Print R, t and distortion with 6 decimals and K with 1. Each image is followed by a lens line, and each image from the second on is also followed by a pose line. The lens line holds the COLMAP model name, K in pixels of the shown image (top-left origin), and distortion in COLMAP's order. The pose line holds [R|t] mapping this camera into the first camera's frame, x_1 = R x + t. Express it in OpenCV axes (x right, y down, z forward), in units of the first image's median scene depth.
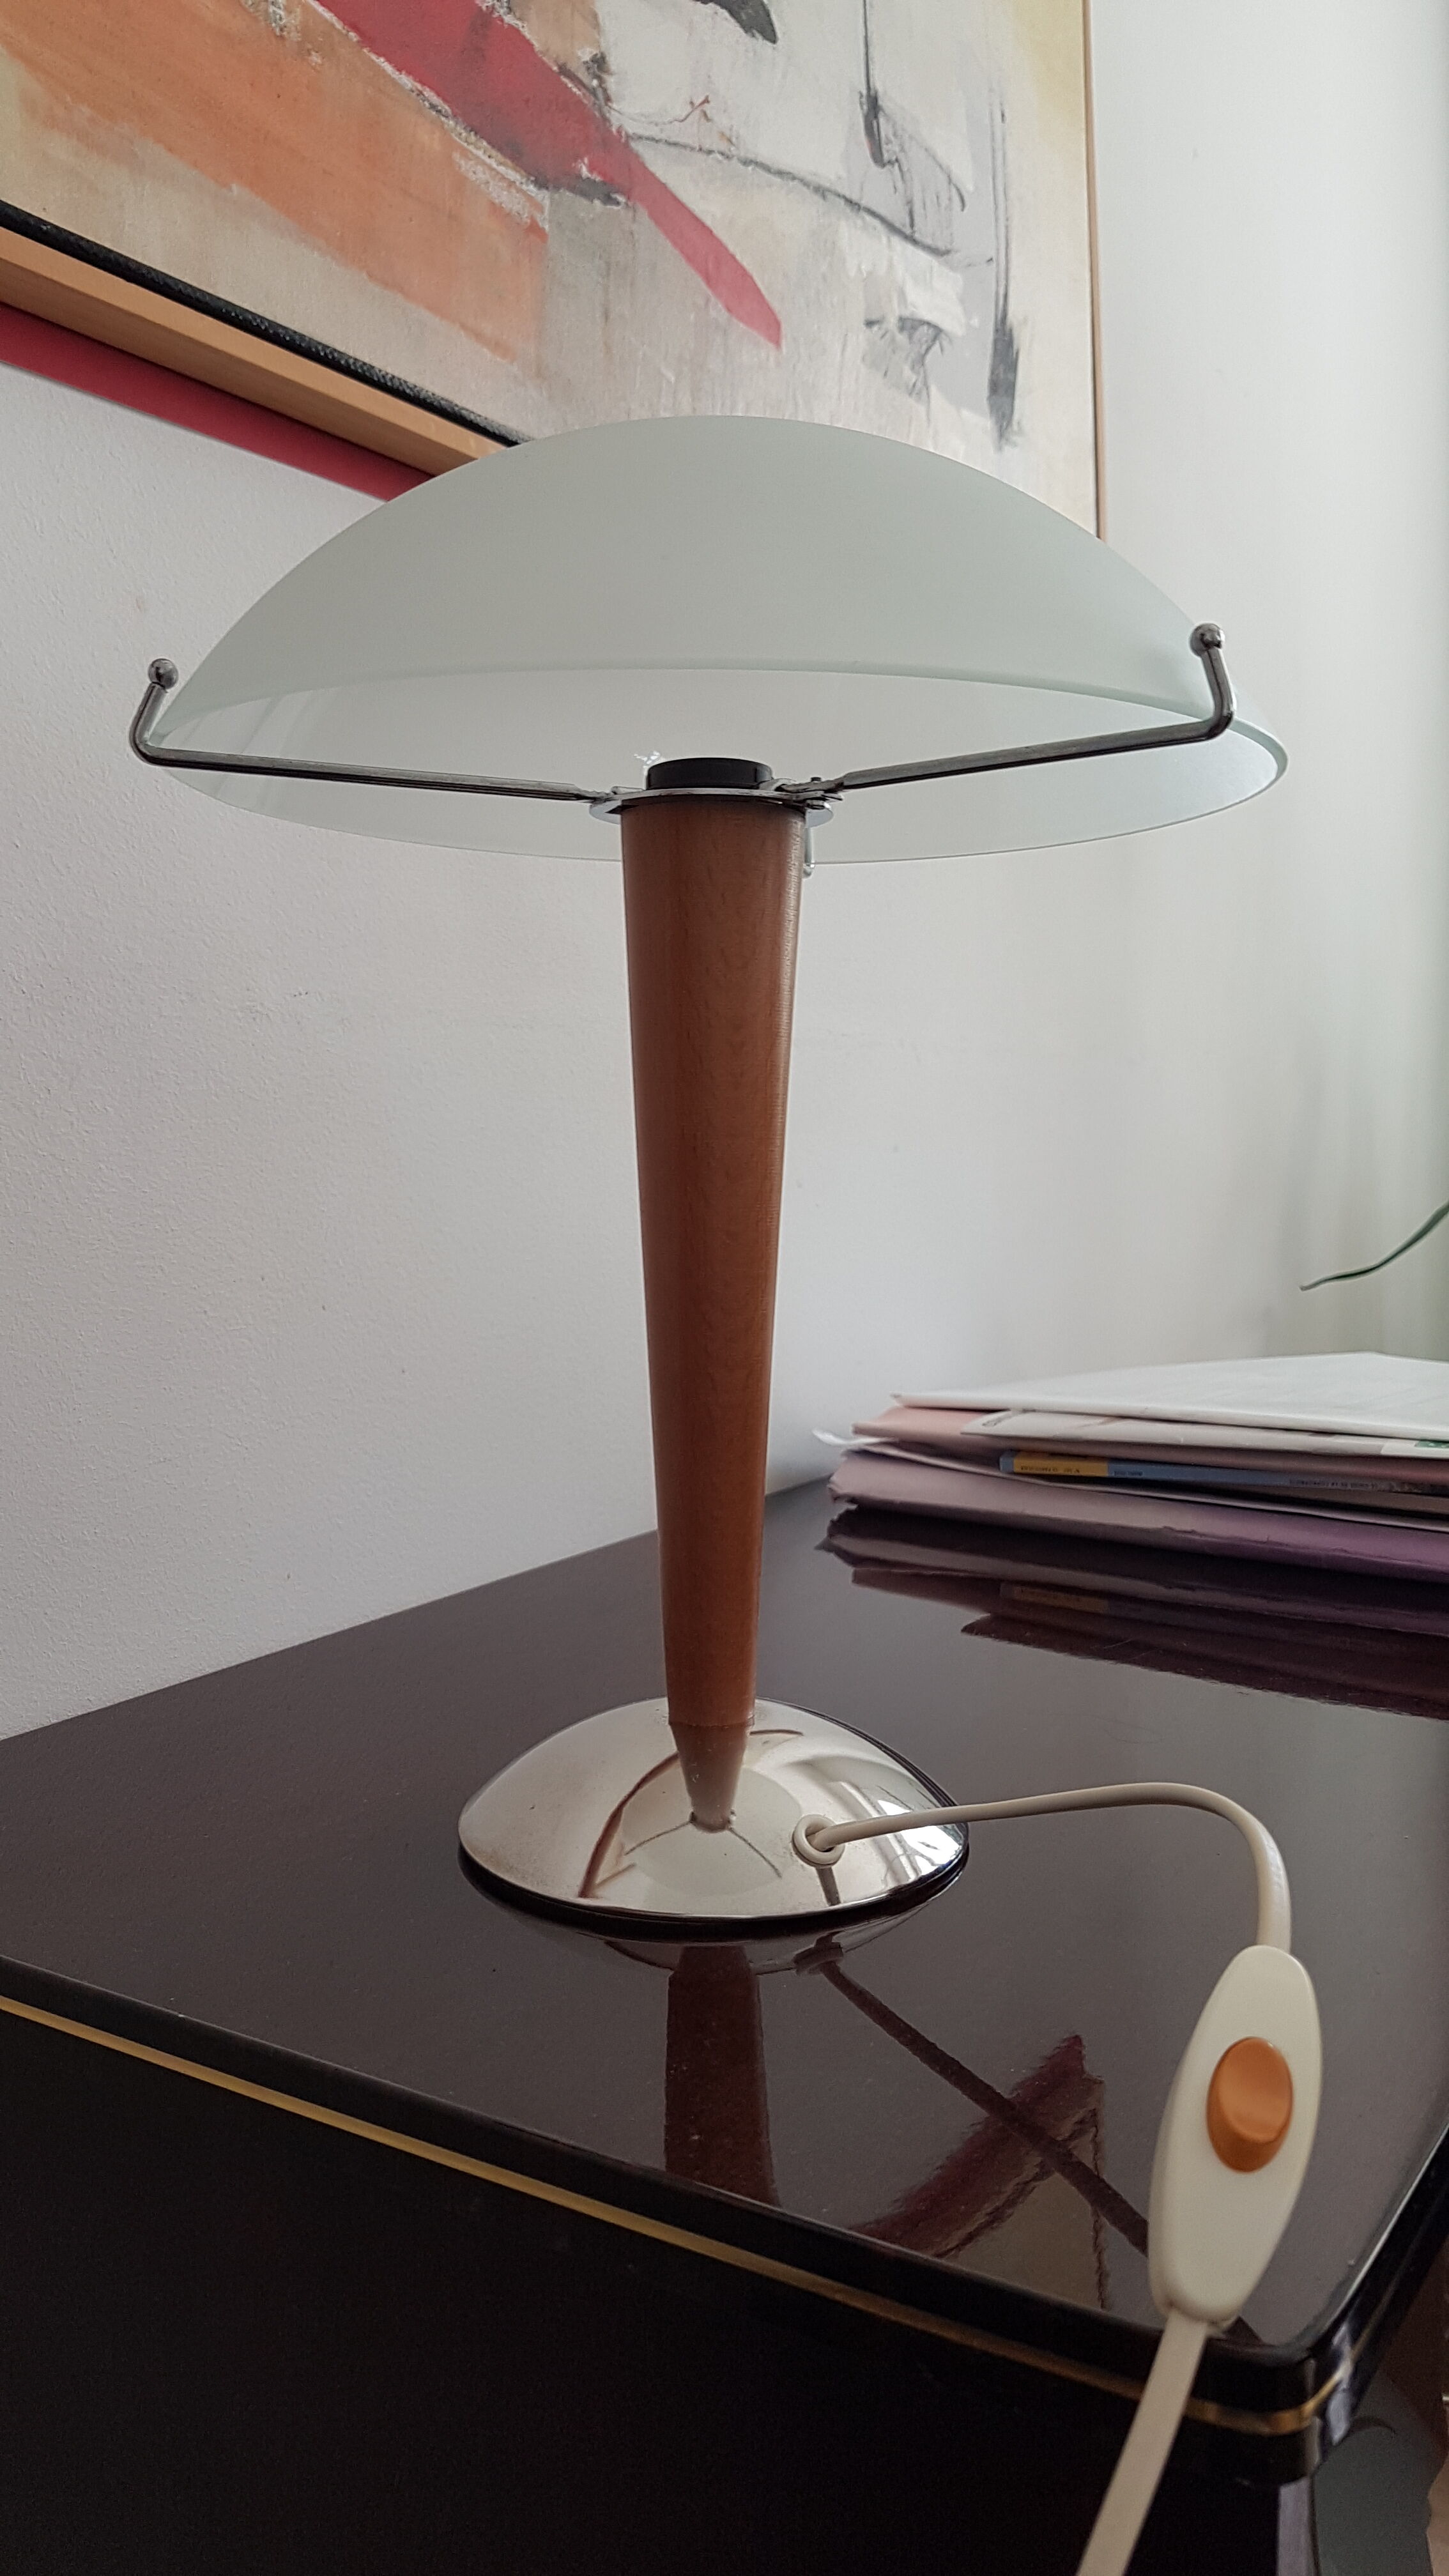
lens RADIAL K [[2022.2, 0, 724.5], [0, 2022.2, 1288.0], [0, 0, 1]] dist [-0.083376, 0.013011]
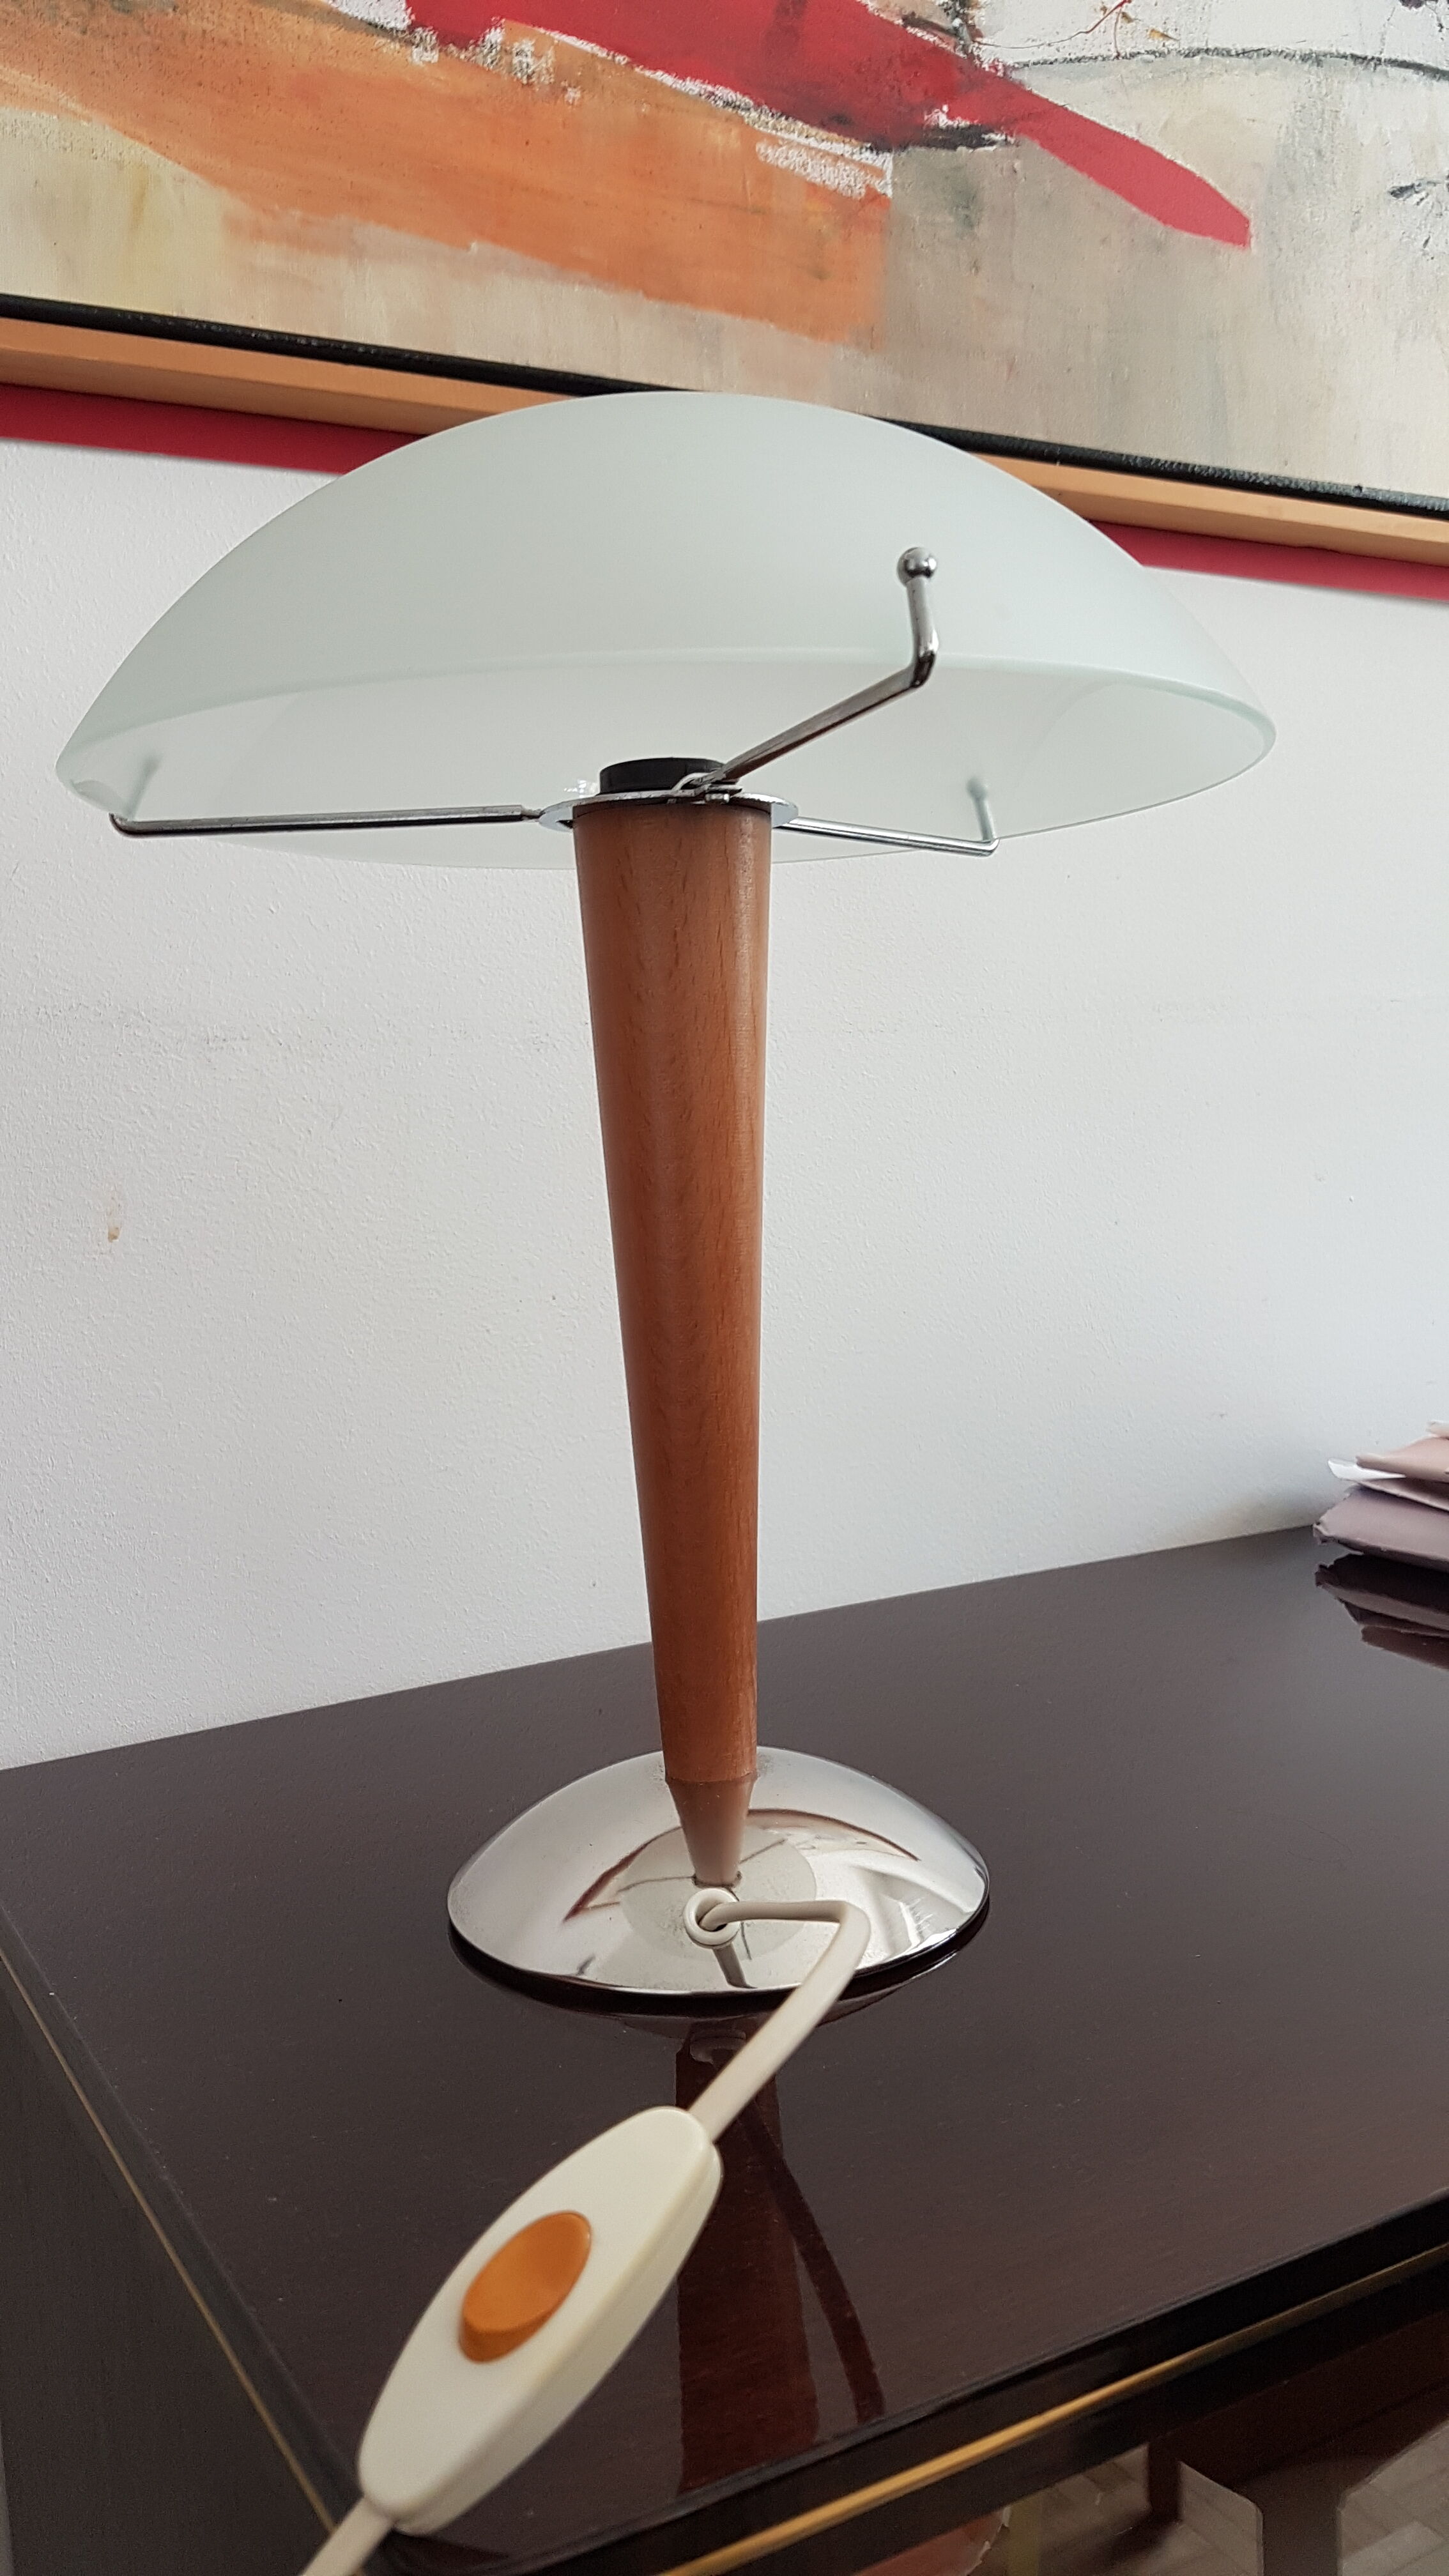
lens RADIAL K [[2065.0, 0, 724.0], [0, 2065.0, 1241.7], [0, 0, 1]] dist [-0.060555, 0.009531]
pose [[0.873497, -0.025657, -0.486154, 0.322242], [0.013800, 0.999514, -0.027955, -0.005150], [0.486634, 0.017710, 0.873426, 0.121152]]
